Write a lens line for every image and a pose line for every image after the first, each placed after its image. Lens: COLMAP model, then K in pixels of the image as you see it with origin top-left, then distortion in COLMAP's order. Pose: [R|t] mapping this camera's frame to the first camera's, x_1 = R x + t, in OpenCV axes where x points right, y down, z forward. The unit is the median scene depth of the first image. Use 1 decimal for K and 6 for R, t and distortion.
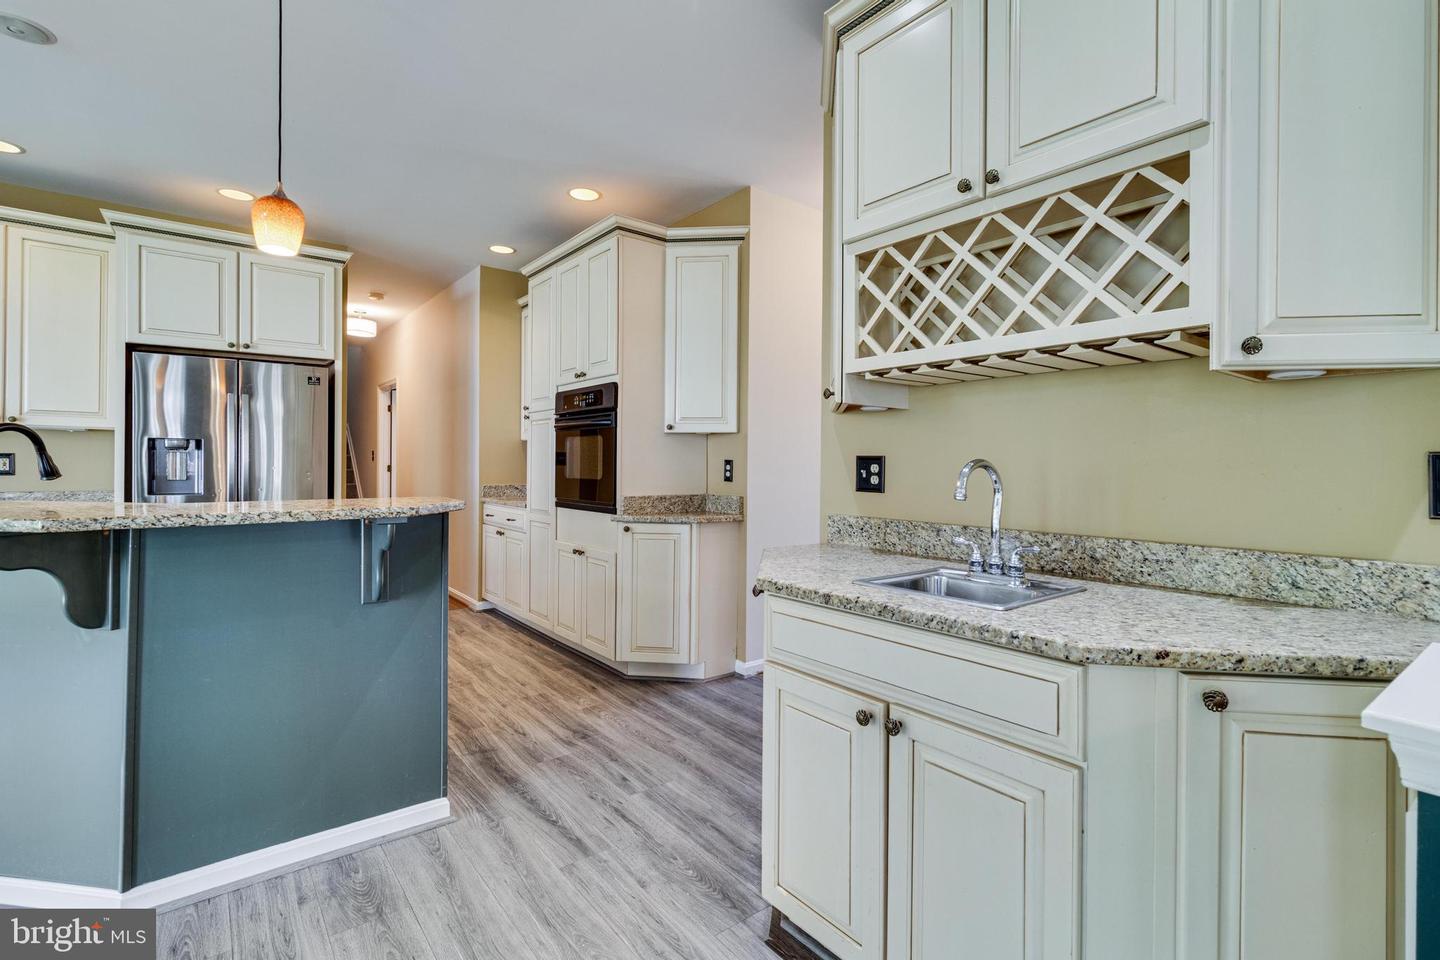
lens RADIAL K [[668.7, 0, 724.5], [0, 668.7, 466.8], [0, 0, 1]] dist [0.001436, 0.000905]
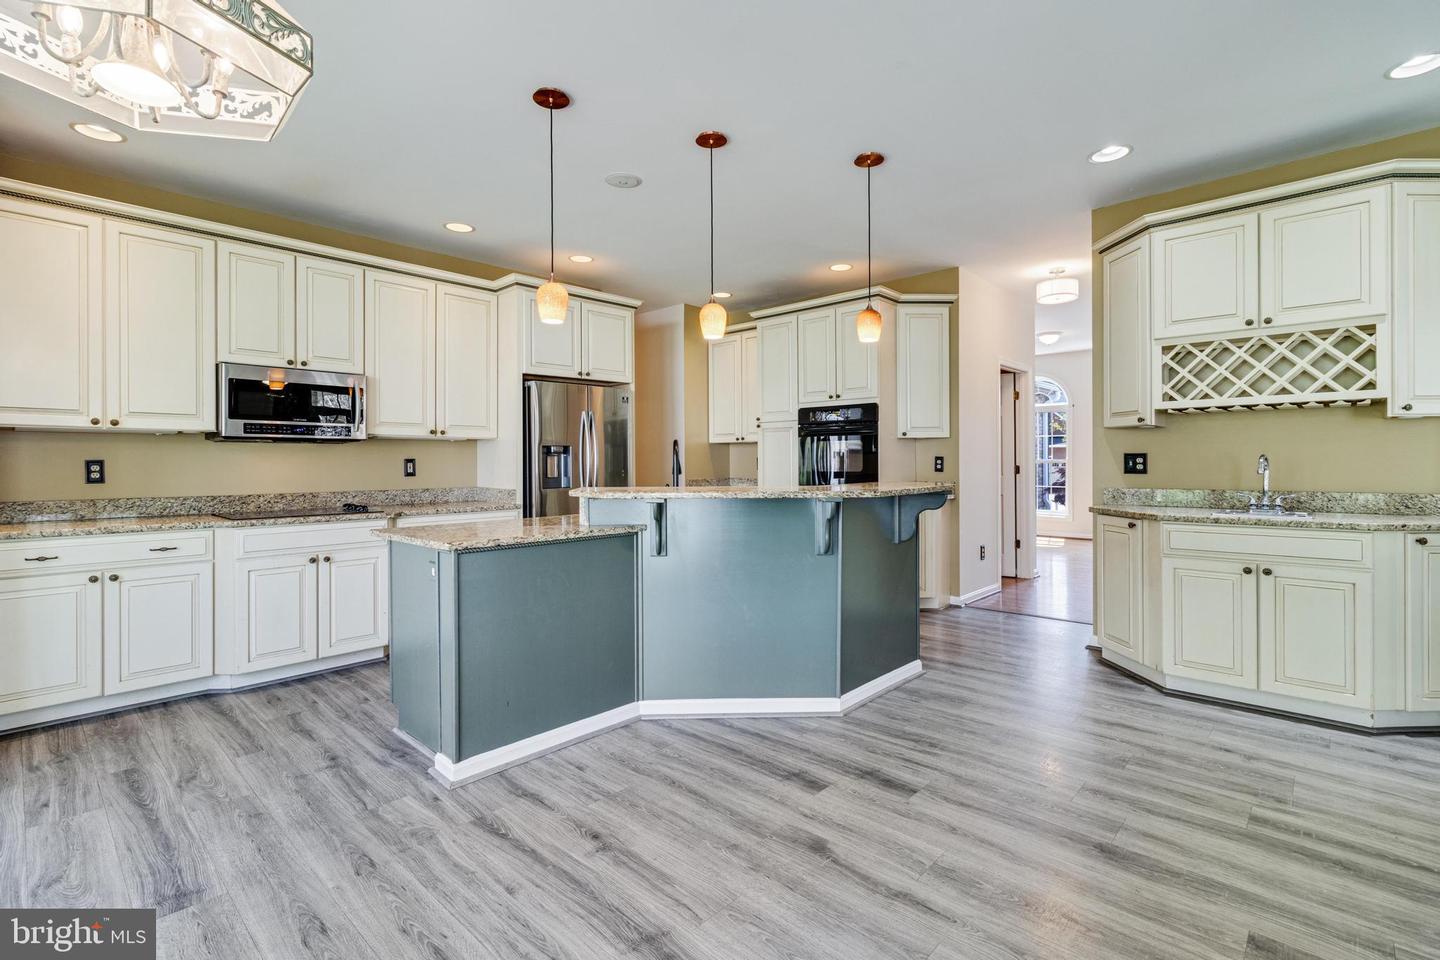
lens RADIAL K [[668.7, 0, 723.2], [0, 668.7, 468.7], [0, 0, 1]] dist [0.001436, 0.000905]
pose [[0.987206, -0.015847, 0.158658, -1.330029], [0.014508, 0.999849, 0.009595, -0.009686], [-0.158786, -0.007170, 0.987287, -0.662980]]
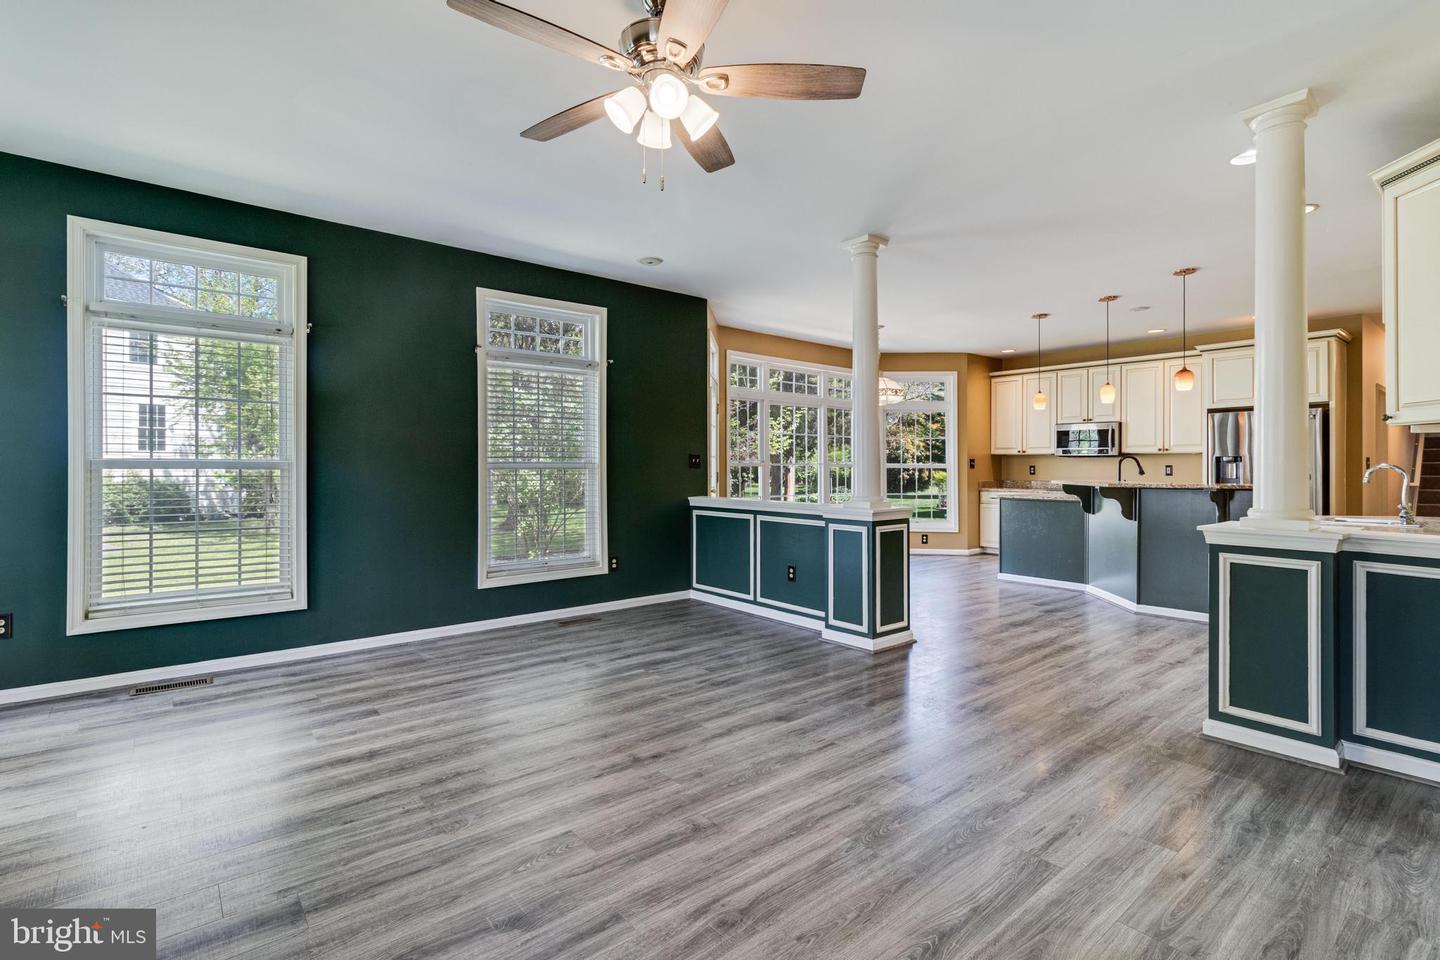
lens RADIAL K [[668.7, 0, 729.6], [0, 668.7, 473.3], [0, 0, 1]] dist [0.001436, 0.000905]
pose [[0.041846, 0.000642, -0.999124, 1.906163], [-0.005402, 0.999985, 0.000416, 0.022735], [0.999109, 0.005380, 0.041849, -0.918345]]
